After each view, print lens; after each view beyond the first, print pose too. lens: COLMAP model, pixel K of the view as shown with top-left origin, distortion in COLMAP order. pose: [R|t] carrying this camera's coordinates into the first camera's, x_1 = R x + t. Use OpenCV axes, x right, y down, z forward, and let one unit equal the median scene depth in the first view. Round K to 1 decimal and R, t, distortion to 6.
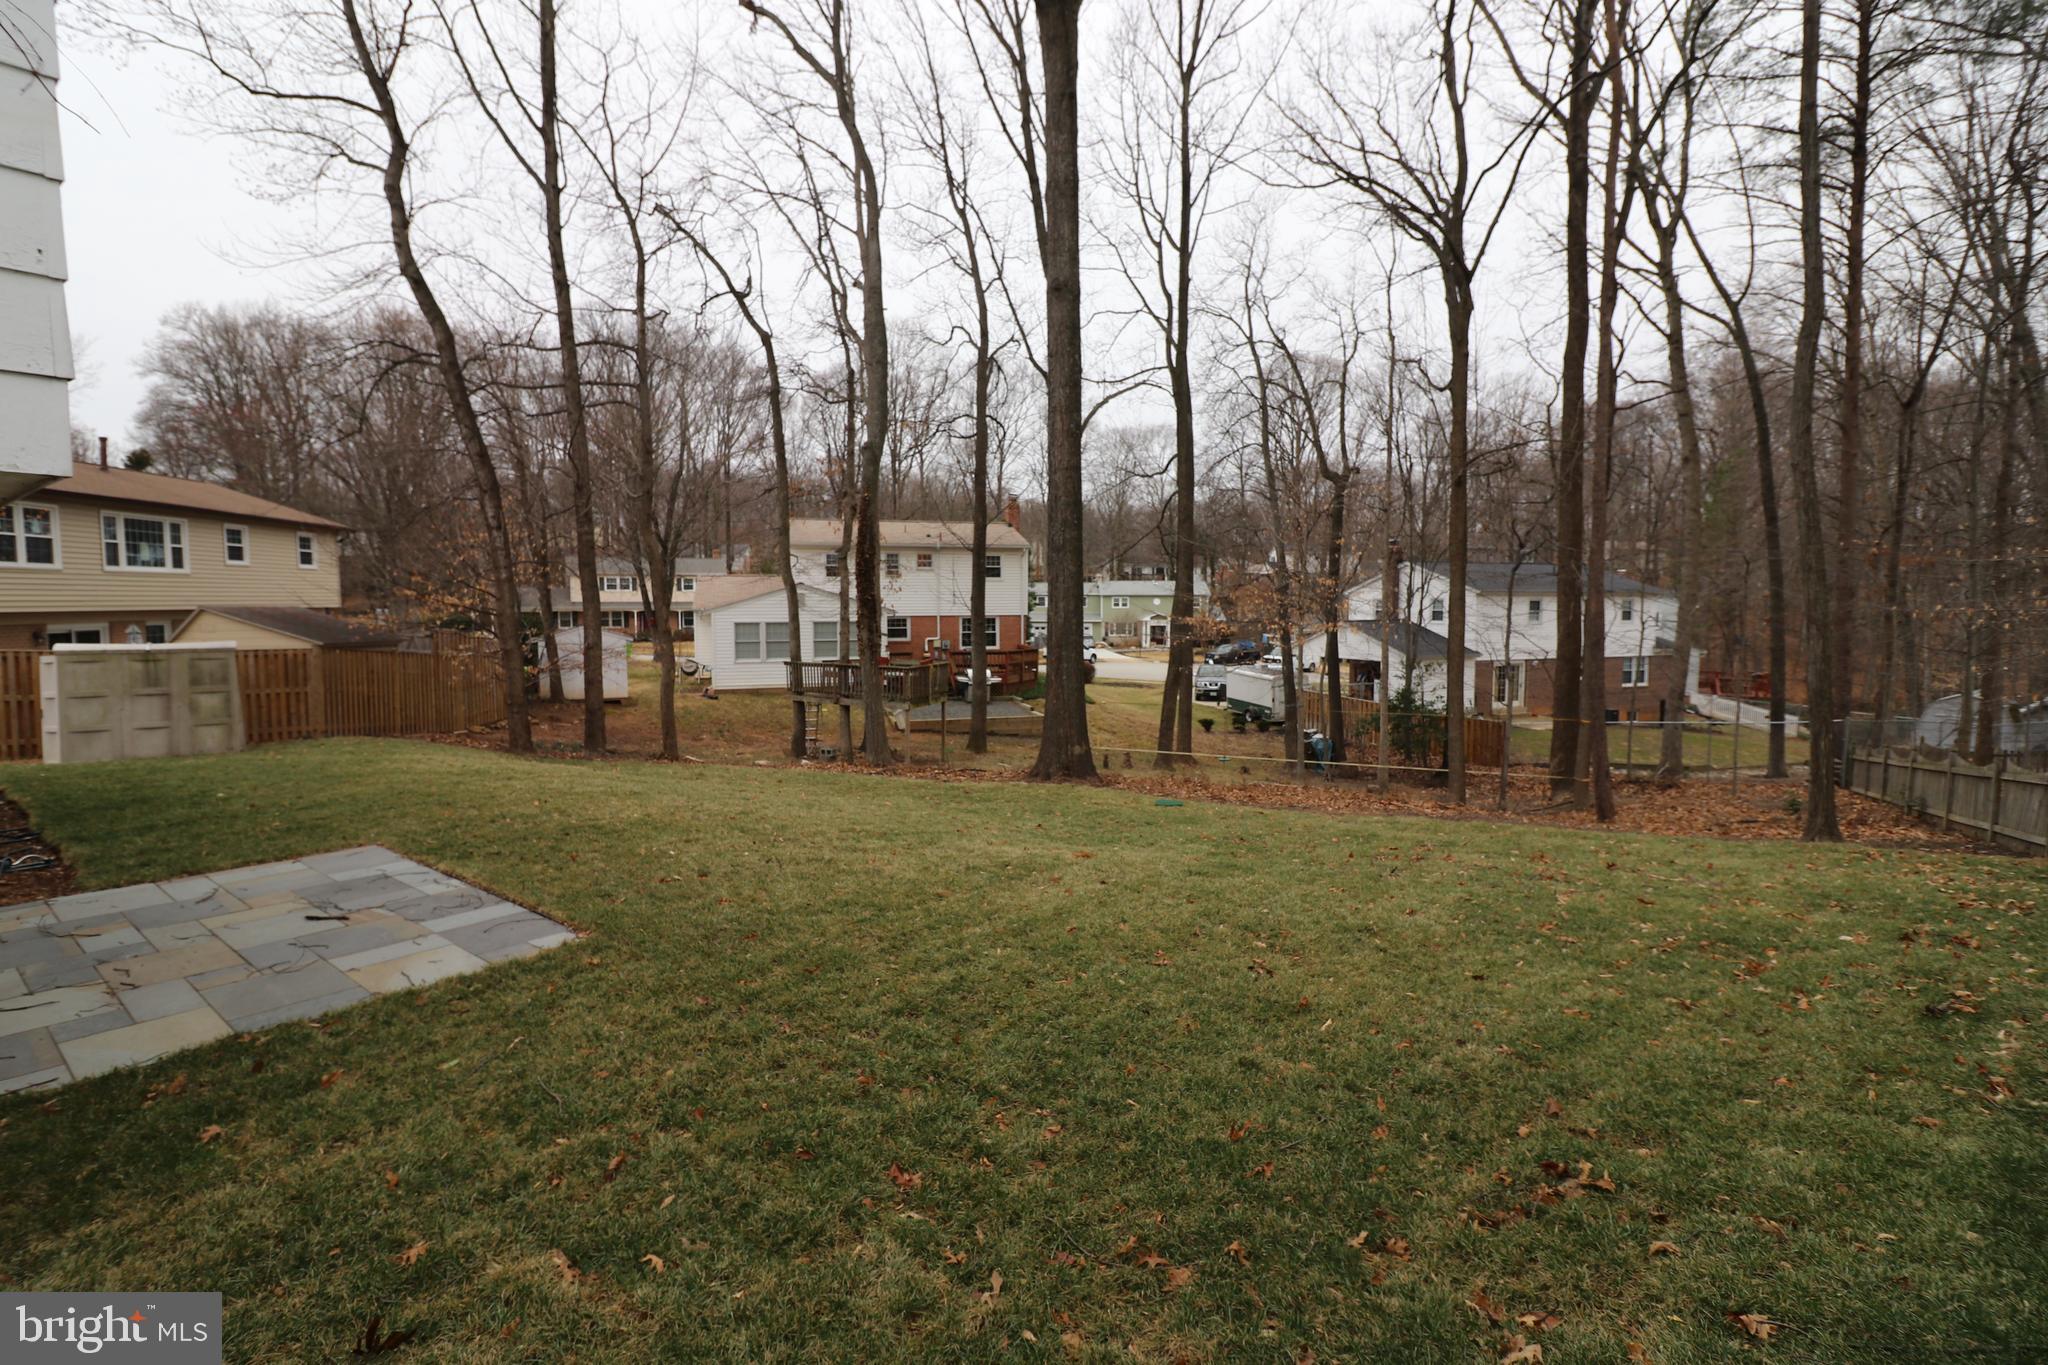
lens RADIAL K [[954.4, 0, 1007.2], [0, 954.4, 682.0], [0, 0, 1]] dist [-0.005182, -0.005789]
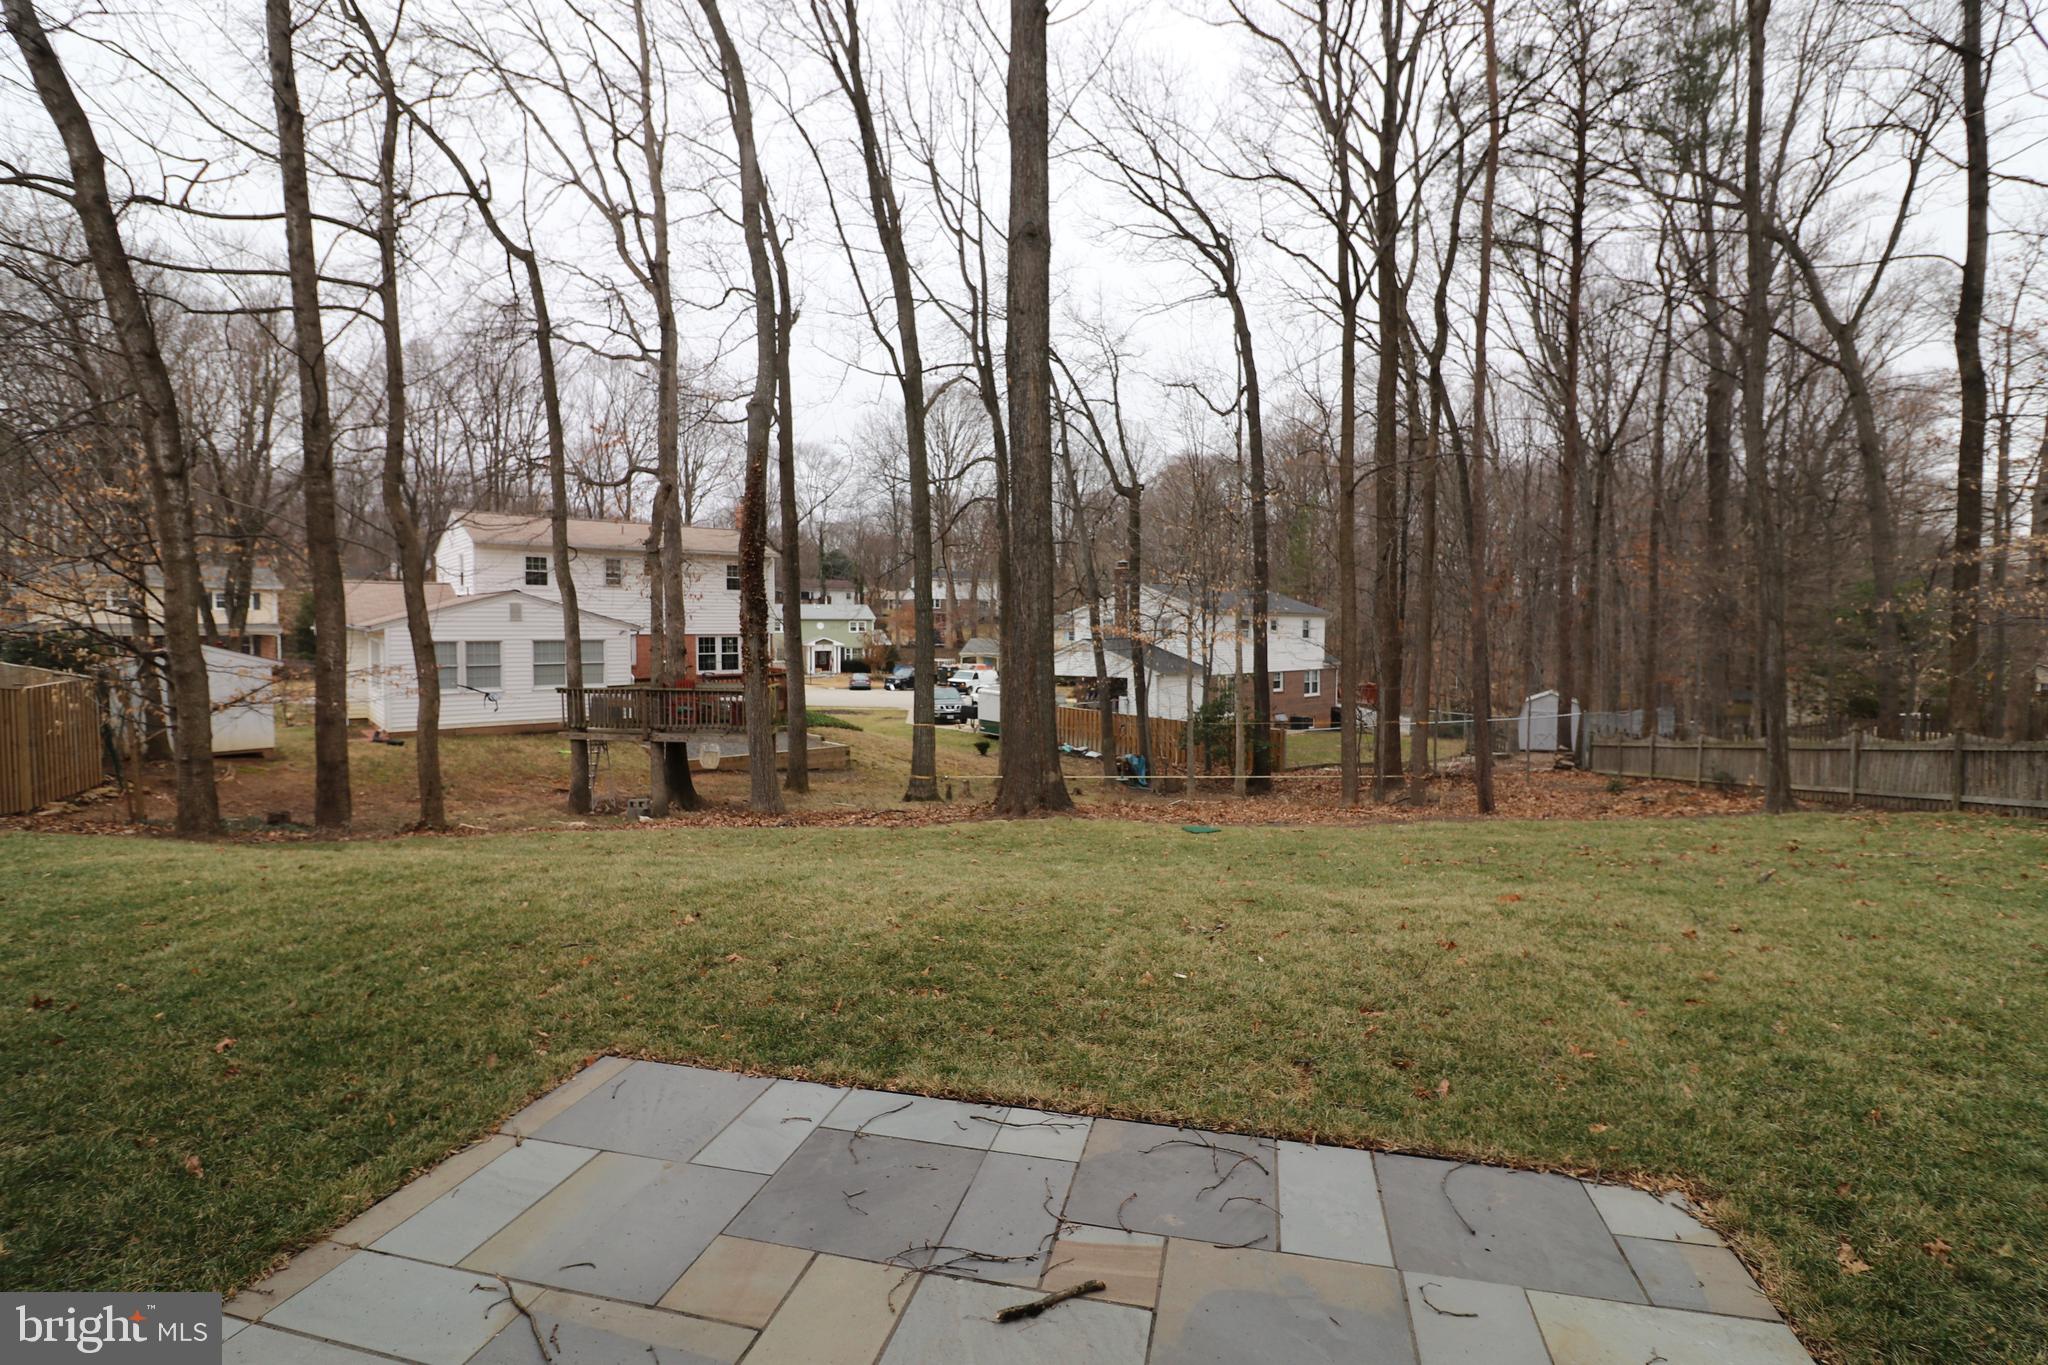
lens RADIAL K [[954.4, 0, 1032.4], [0, 954.4, 676.9], [0, 0, 1]] dist [-0.005182, -0.005789]
pose [[0.906359, -0.018767, 0.422092, -0.201409], [0.033603, 0.999050, -0.027737, 0.002827], [-0.421171, 0.039323, 0.906129, 0.150091]]
